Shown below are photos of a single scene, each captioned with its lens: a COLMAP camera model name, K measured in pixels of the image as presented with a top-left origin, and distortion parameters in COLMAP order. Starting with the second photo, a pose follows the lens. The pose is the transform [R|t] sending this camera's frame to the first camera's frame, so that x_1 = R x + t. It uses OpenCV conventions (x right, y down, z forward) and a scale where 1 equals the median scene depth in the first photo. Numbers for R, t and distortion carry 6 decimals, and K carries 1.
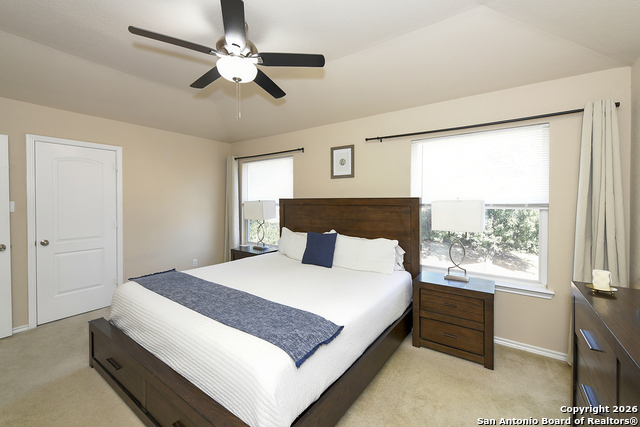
lens RADIAL K [[250.5, 0, 321.3], [0, 250.5, 200.7], [0, 0, 1]] dist [0.000145, -0.000002]
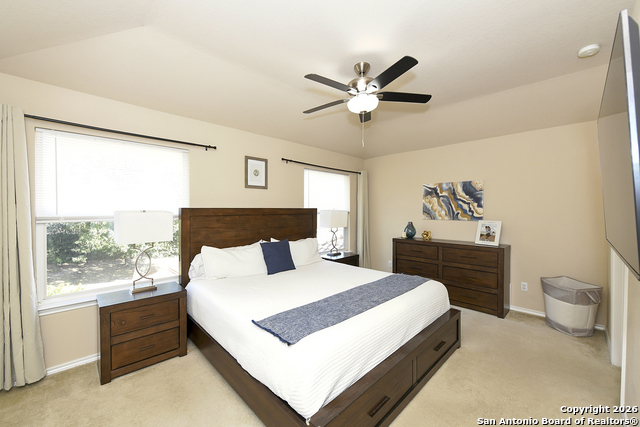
lens RADIAL K [[255.9, 0, 322.9], [0, 255.9, 209.6], [0, 0, 1]] dist [-0.000380, -0.000057]
pose [[0.195923, -0.009822, 0.980570, -0.913177], [-0.008042, 0.999900, 0.011622, -0.018192], [-0.980586, -0.010163, 0.195825, 0.533273]]
